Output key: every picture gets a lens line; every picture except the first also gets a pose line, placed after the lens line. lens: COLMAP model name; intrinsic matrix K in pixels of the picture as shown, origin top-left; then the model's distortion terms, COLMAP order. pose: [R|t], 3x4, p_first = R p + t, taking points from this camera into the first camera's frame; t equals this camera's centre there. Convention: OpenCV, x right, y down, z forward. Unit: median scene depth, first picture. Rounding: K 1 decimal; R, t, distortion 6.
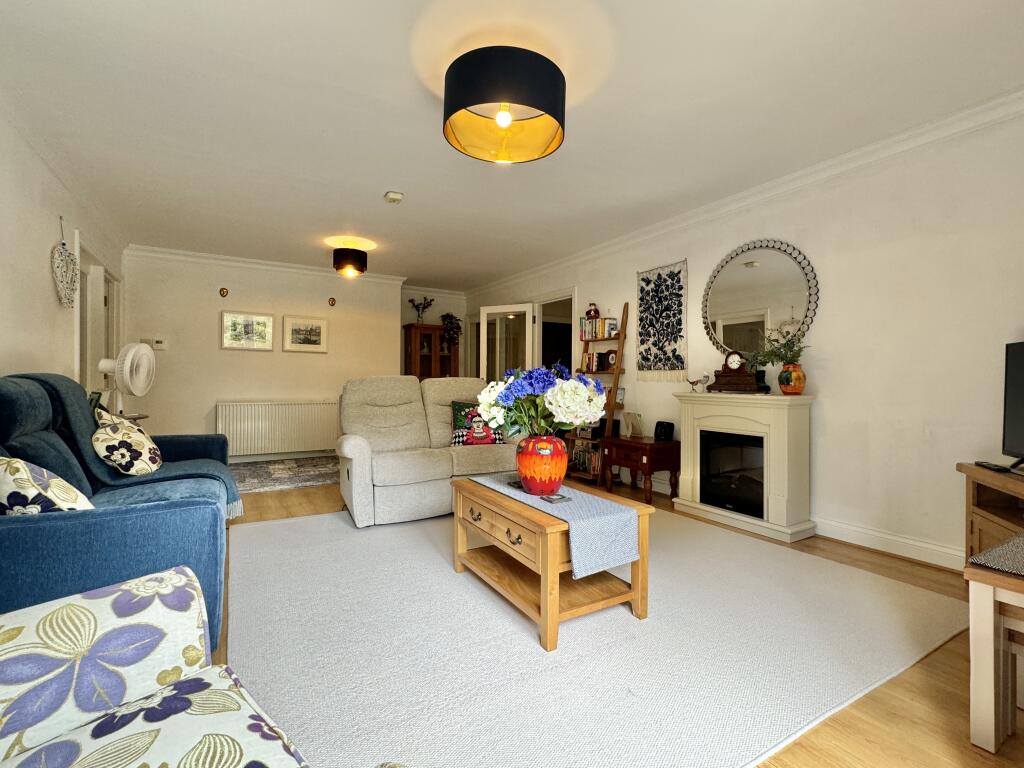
lens RADIAL K [[485.0, 0, 520.3], [0, 485.0, 382.6], [0, 0, 1]] dist [0.004715, -0.000632]
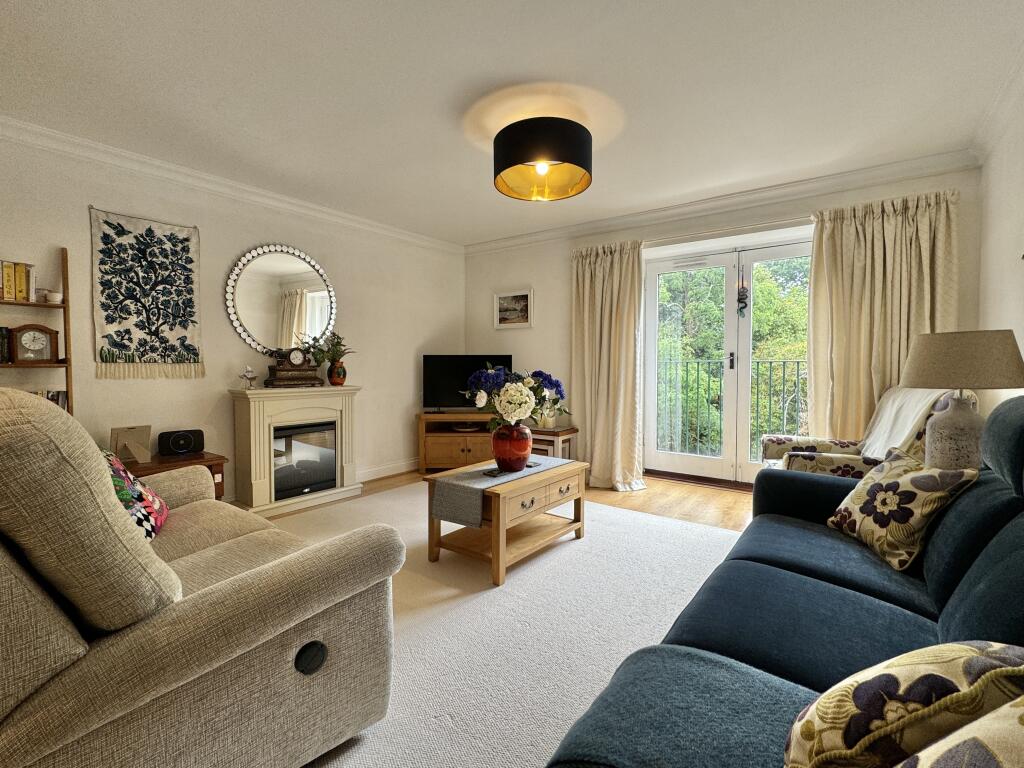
lens RADIAL K [[485.0, 0, 510.2], [0, 485.0, 380.4], [0, 0, 1]] dist [0.004715, -0.000632]
pose [[-0.403345, -0.036414, 0.914323, -0.592876], [0.001970, 0.999171, 0.040663, -0.028396], [-0.915046, 0.018203, -0.402939, 0.806469]]
